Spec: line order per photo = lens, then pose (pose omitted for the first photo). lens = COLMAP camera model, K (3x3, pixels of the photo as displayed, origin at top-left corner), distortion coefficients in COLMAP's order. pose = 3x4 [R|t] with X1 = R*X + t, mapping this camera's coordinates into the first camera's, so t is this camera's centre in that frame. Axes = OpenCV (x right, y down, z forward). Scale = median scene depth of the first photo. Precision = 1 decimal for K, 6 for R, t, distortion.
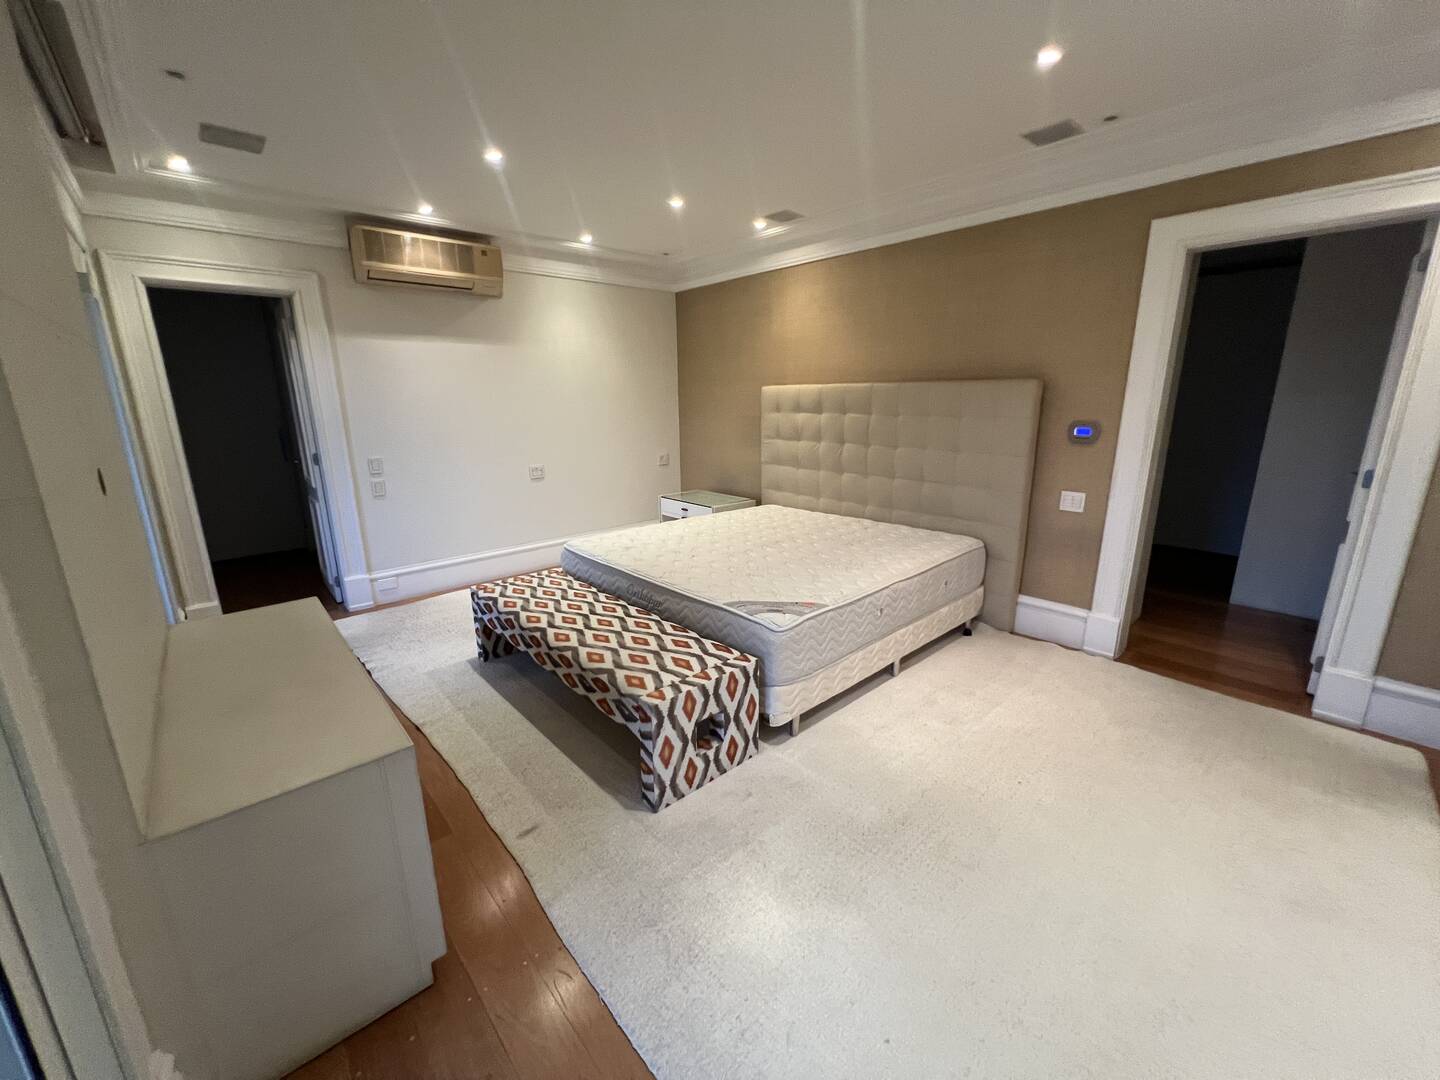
lens RADIAL K [[576.8, 0, 716.5], [0, 576.8, 539.1], [0, 0, 1]] dist [0.000021, -0.000188]
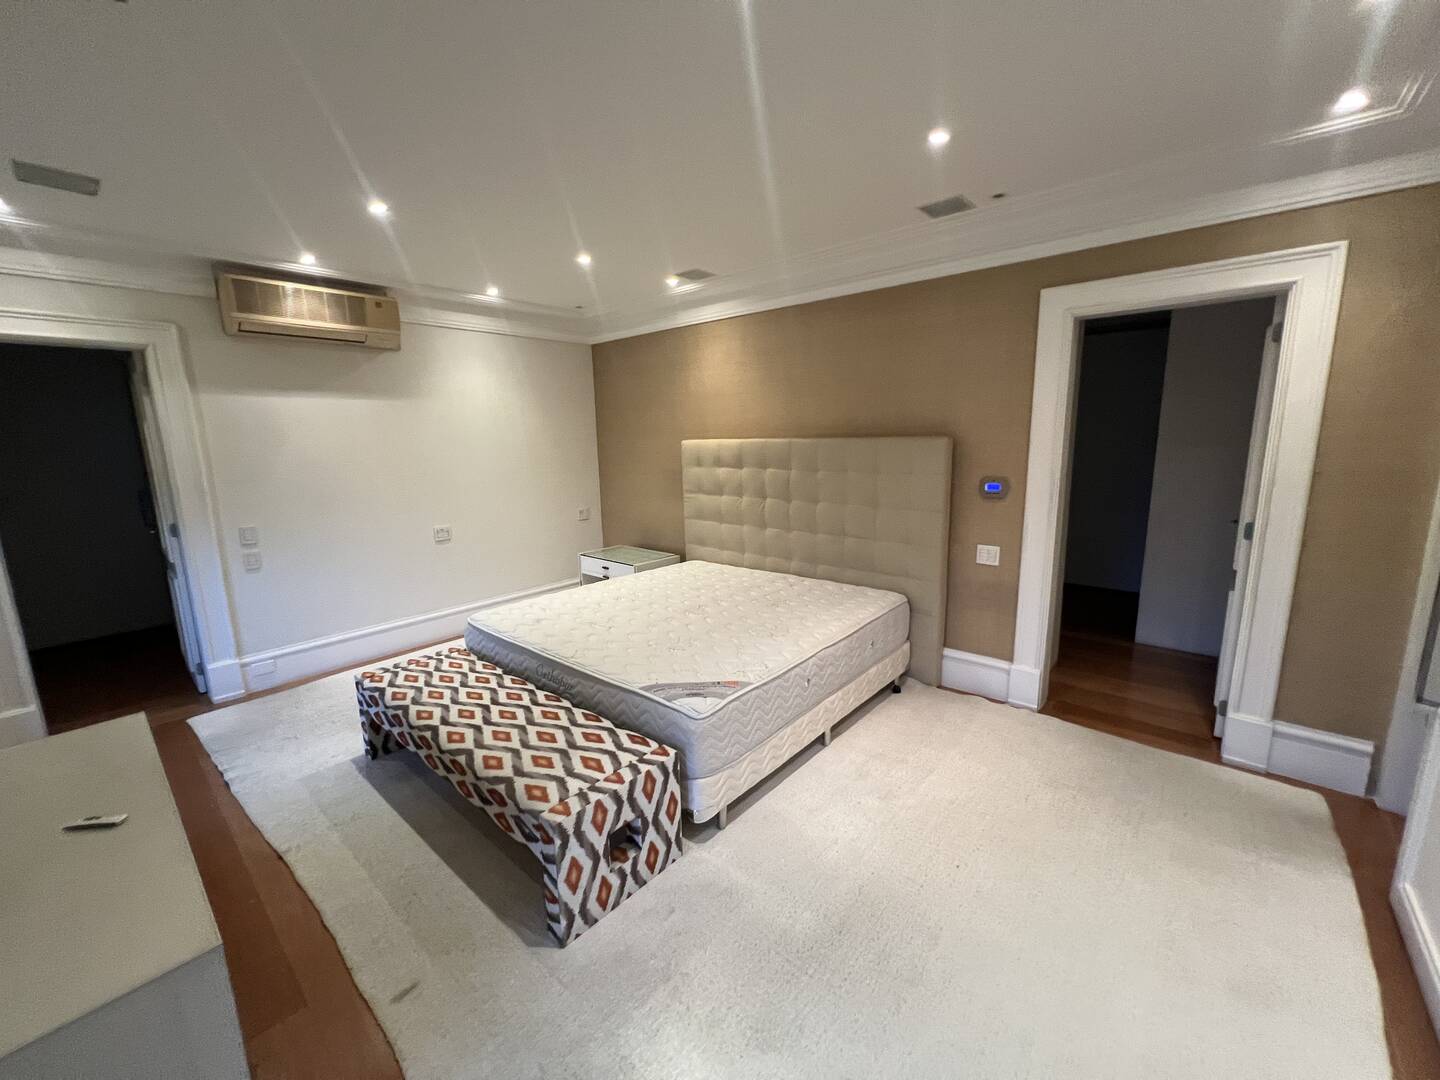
lens RADIAL K [[576.8, 0, 716.3], [0, 576.8, 539.3], [0, 0, 1]] dist [0.000021, -0.000188]
pose [[0.992799, -0.030658, 0.115806, 0.027829], [0.038241, 0.997227, -0.063836, -0.048838], [-0.113528, 0.067804, 0.991218, 0.050240]]
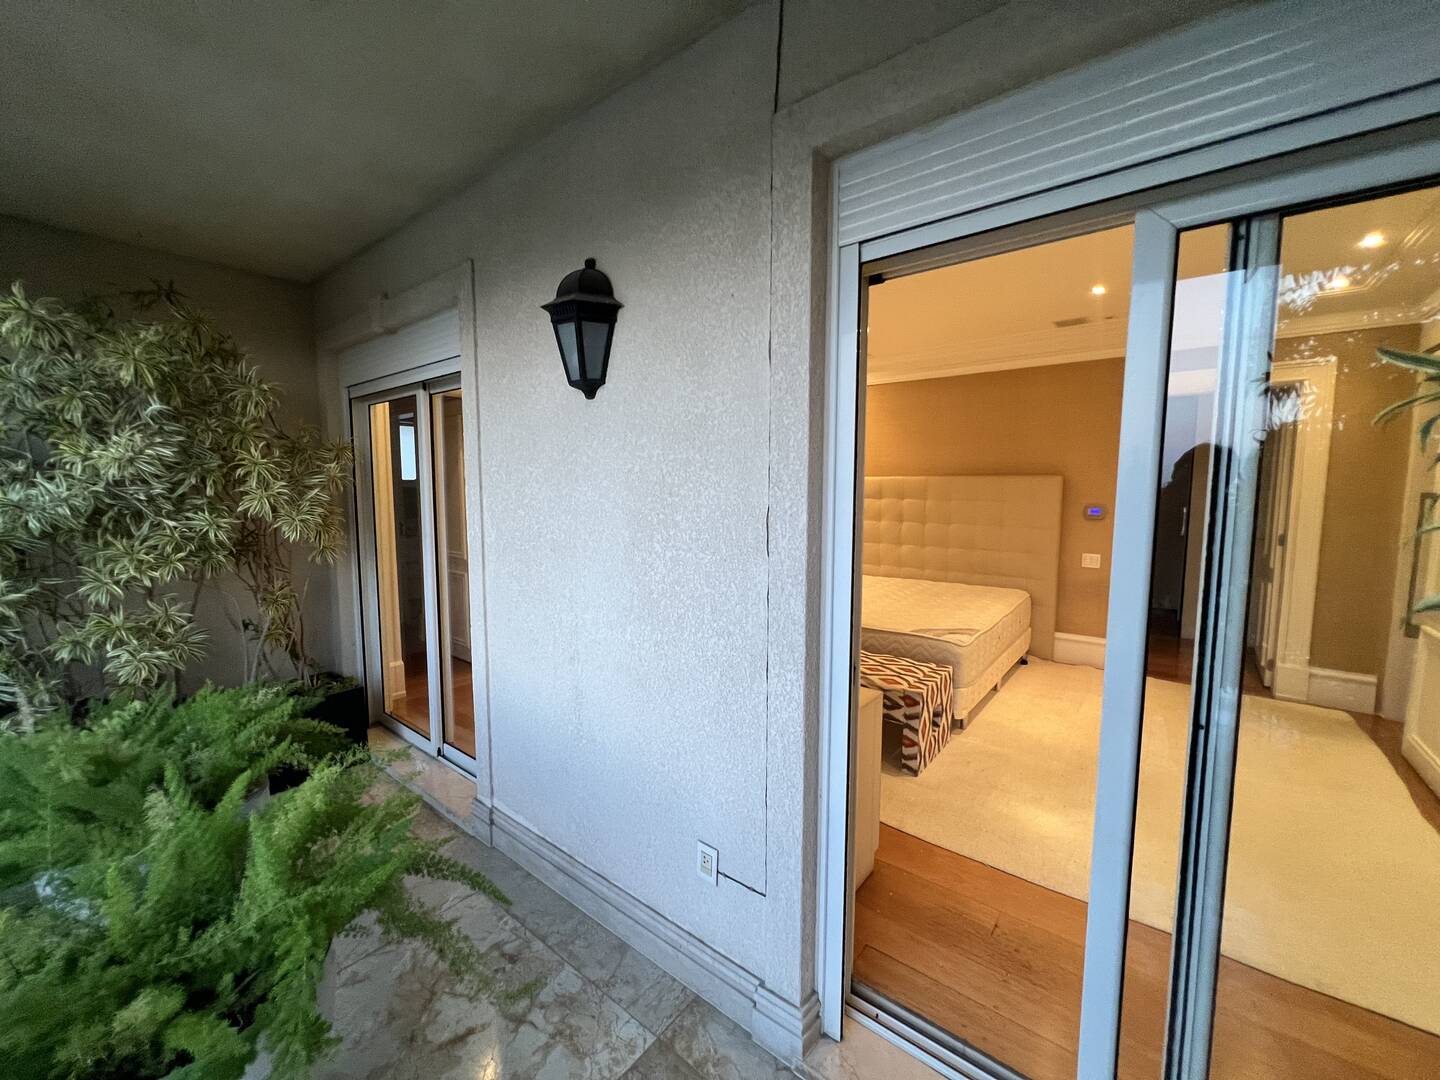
lens RADIAL K [[576.8, 0, 713.2], [0, 576.8, 540.5], [0, 0, 1]] dist [0.000021, -0.000188]
pose [[0.986900, -0.003342, 0.161296, -0.543286], [0.027626, 0.988519, -0.148551, 0.072314], [-0.158947, 0.151061, 0.975662, -0.239816]]
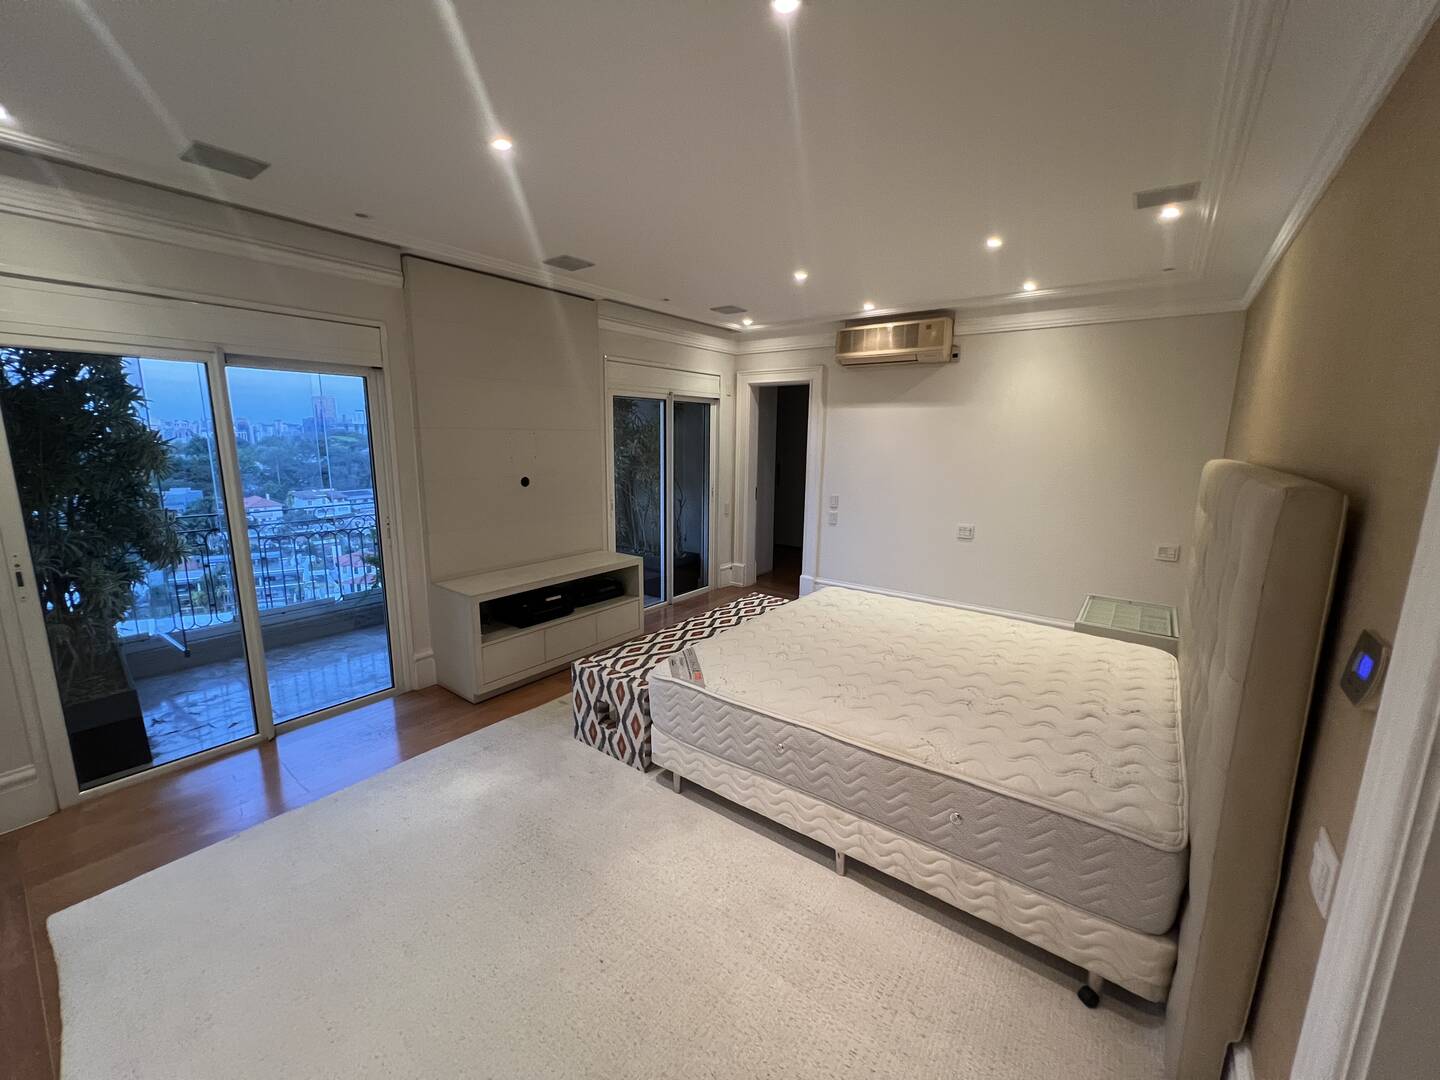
lens RADIAL K [[576.8, 0, 718.6], [0, 576.8, 543.0], [0, 0, 1]] dist [0.000021, -0.000188]
pose [[0.192606, 0.196794, -0.961340, 0.872948], [-0.252725, 0.956583, 0.145187, -0.212924], [0.948174, 0.214991, 0.233978, 0.601312]]
